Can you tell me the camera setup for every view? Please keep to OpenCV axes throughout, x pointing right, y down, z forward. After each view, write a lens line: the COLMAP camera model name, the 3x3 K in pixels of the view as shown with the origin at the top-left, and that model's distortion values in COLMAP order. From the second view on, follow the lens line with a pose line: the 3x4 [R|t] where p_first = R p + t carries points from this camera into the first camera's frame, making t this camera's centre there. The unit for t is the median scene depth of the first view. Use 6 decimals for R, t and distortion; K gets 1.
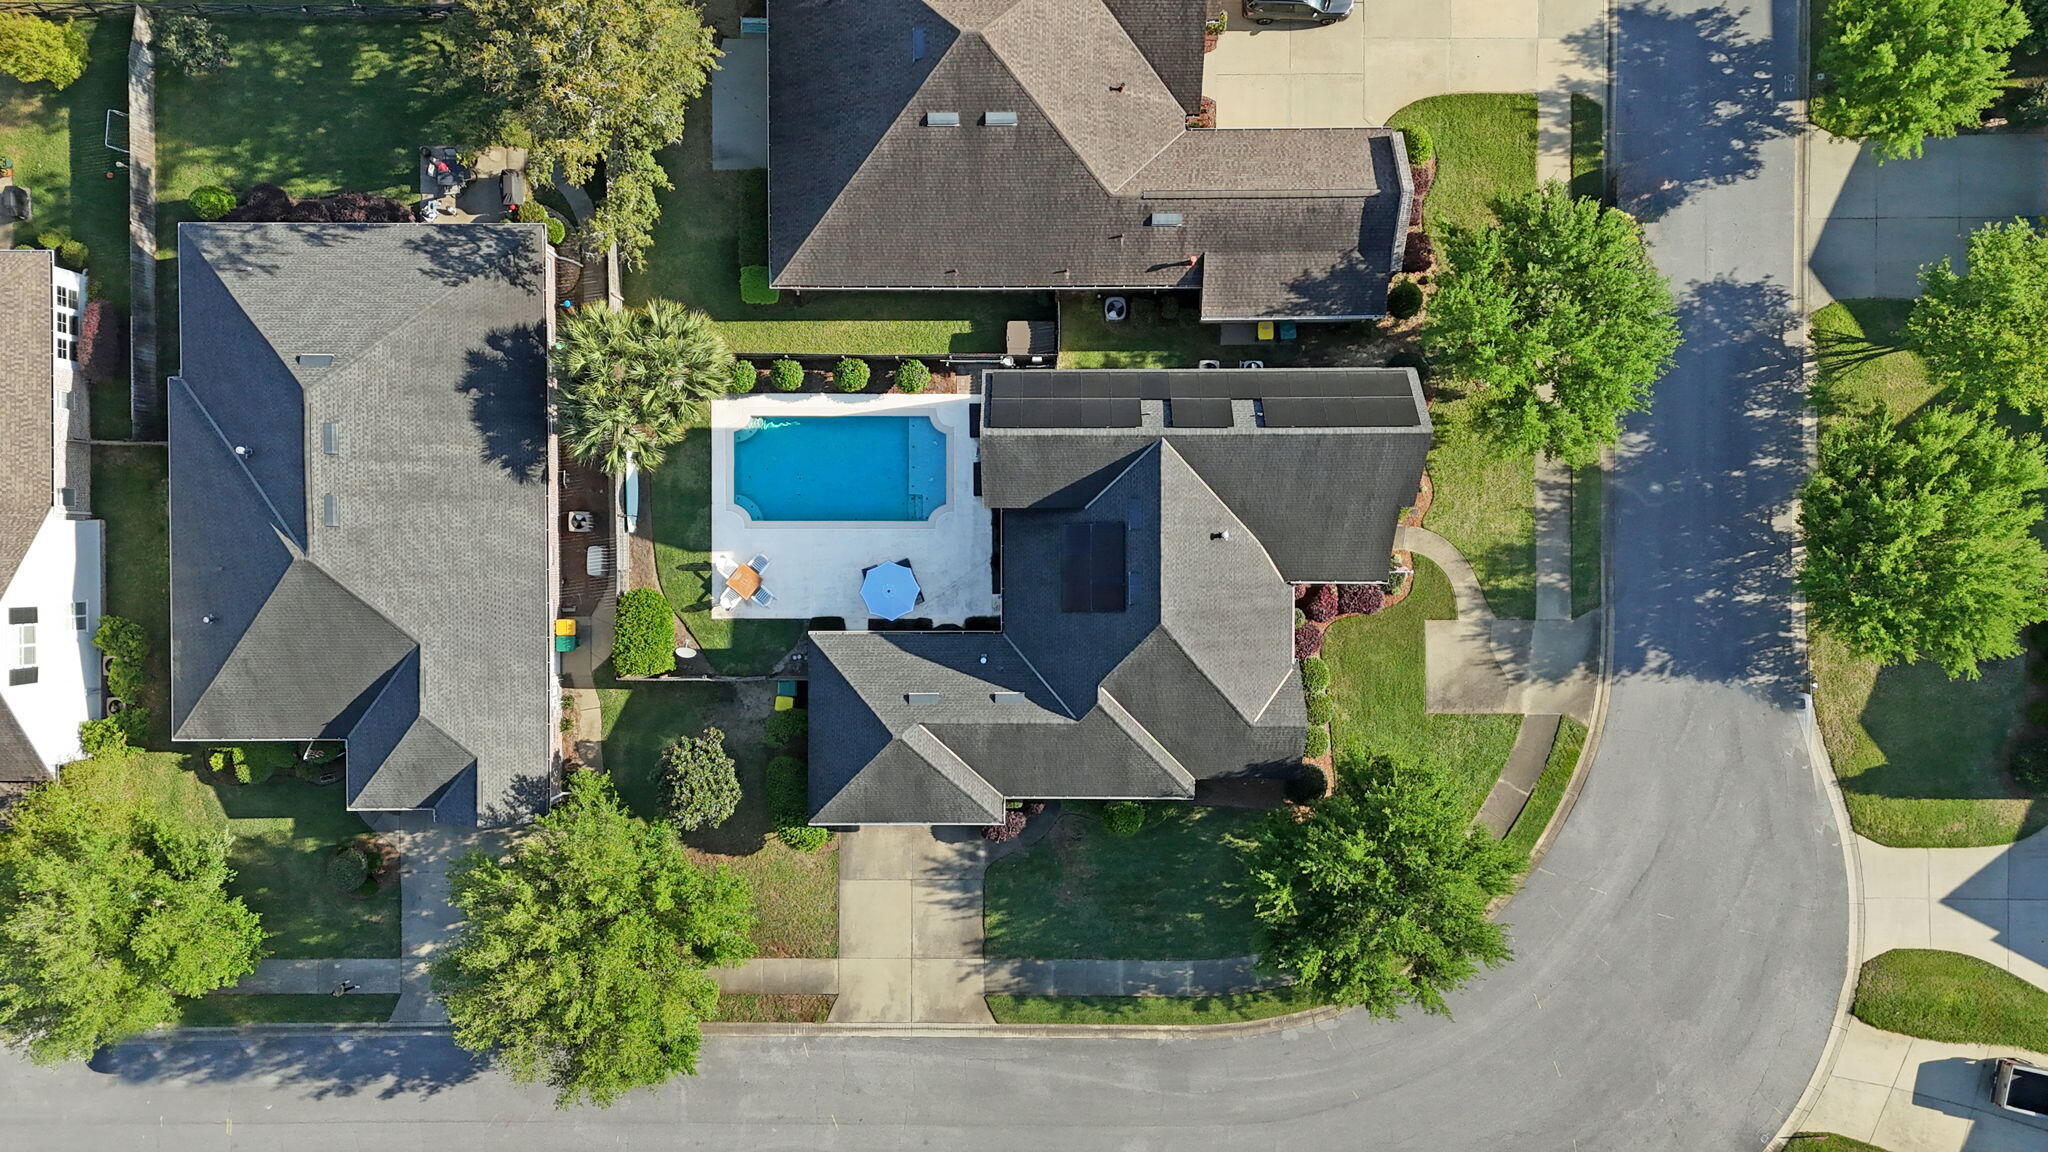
lens RADIAL K [[1581.8, 0, 1029.0], [0, 1581.8, 572.7], [0, 0, 1]] dist [-0.002958, 0.324223]
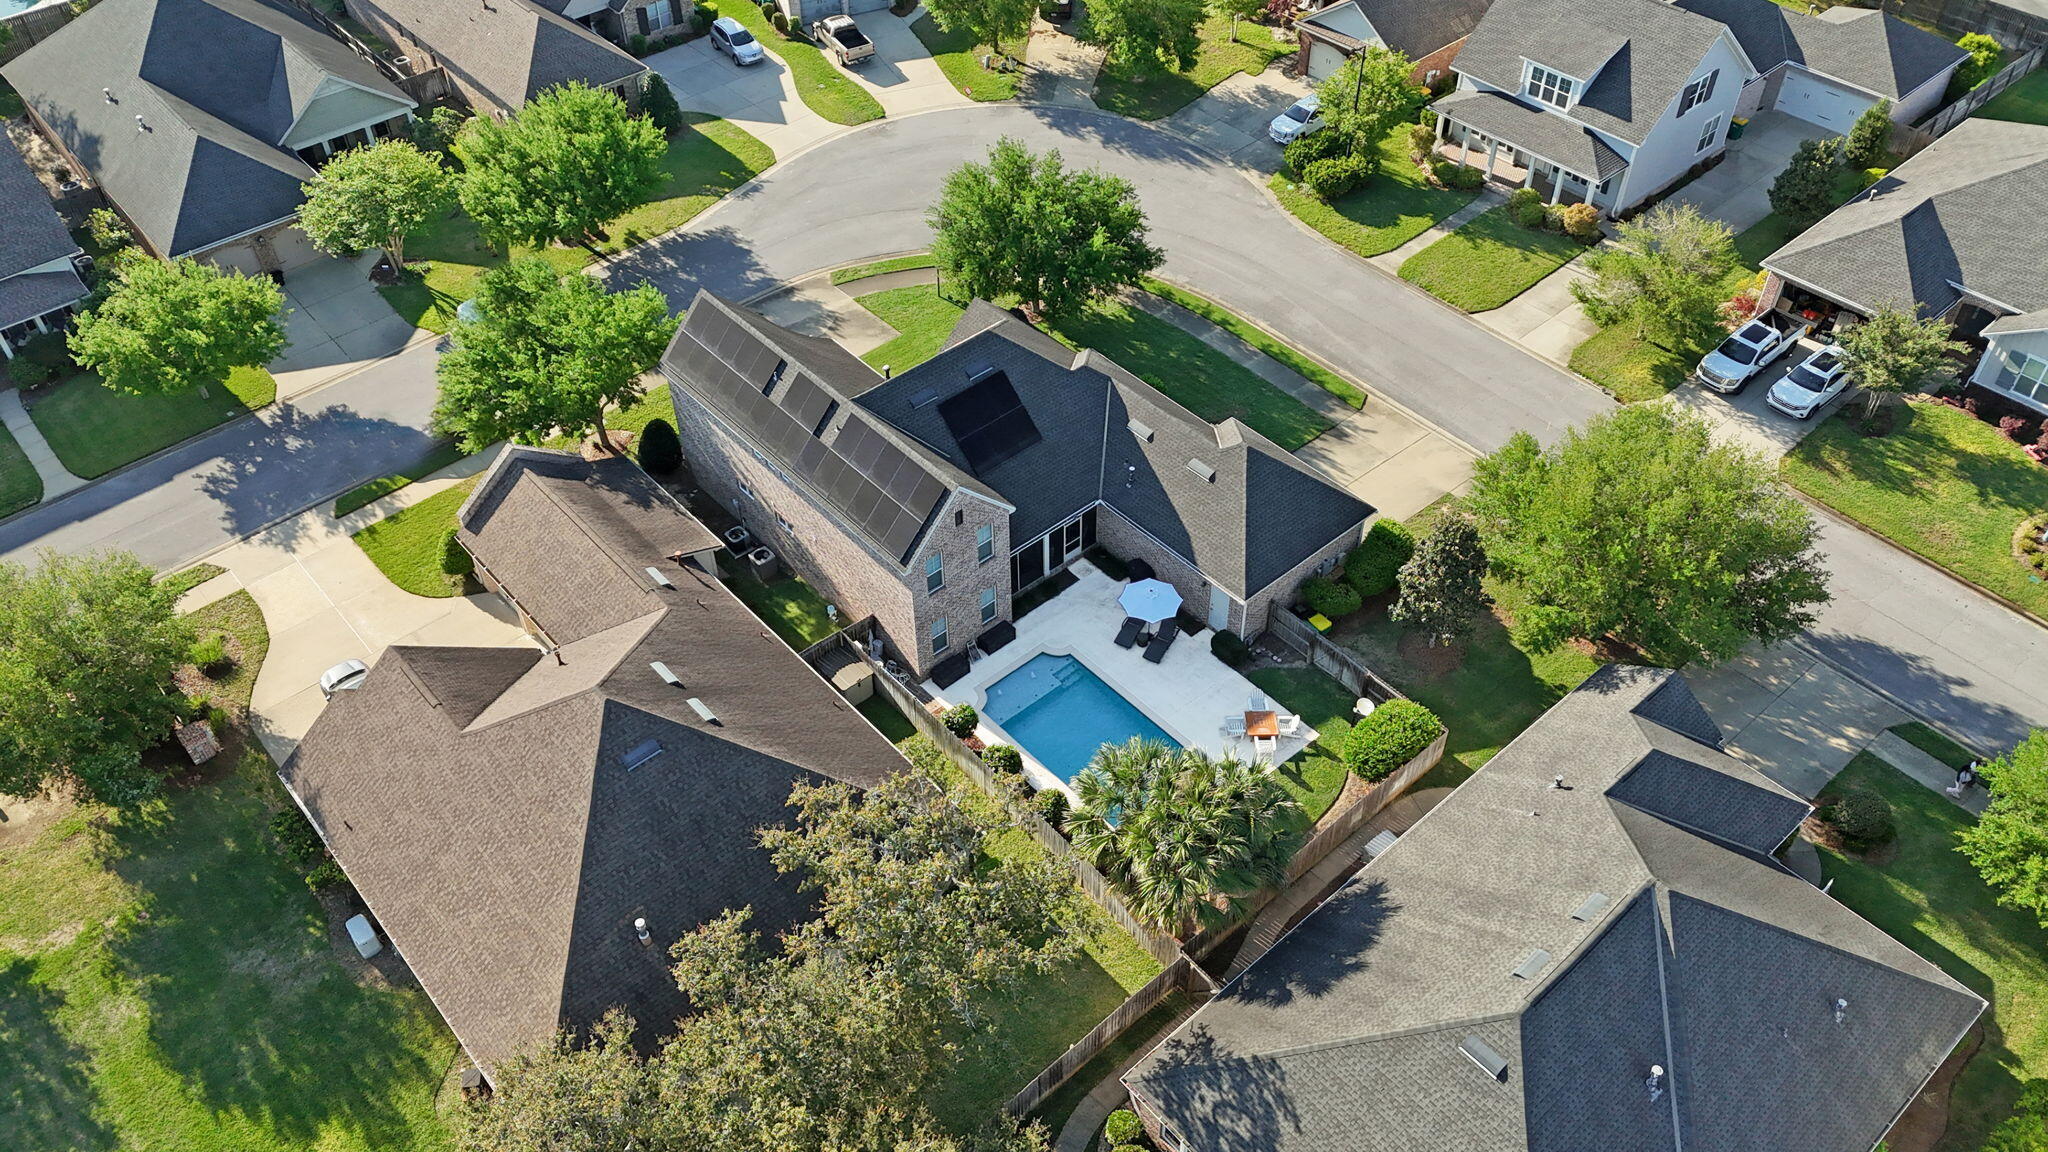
lens RADIAL K [[1581.8, 0, 1029.0], [0, 1581.8, 572.7], [0, 0, 1]] dist [-0.002958, 0.324223]
pose [[-0.661045, -0.515533, 0.545202, -0.526963], [0.749731, -0.483230, 0.452098, -0.445573], [0.030386, 0.707612, 0.705948, 0.316942]]
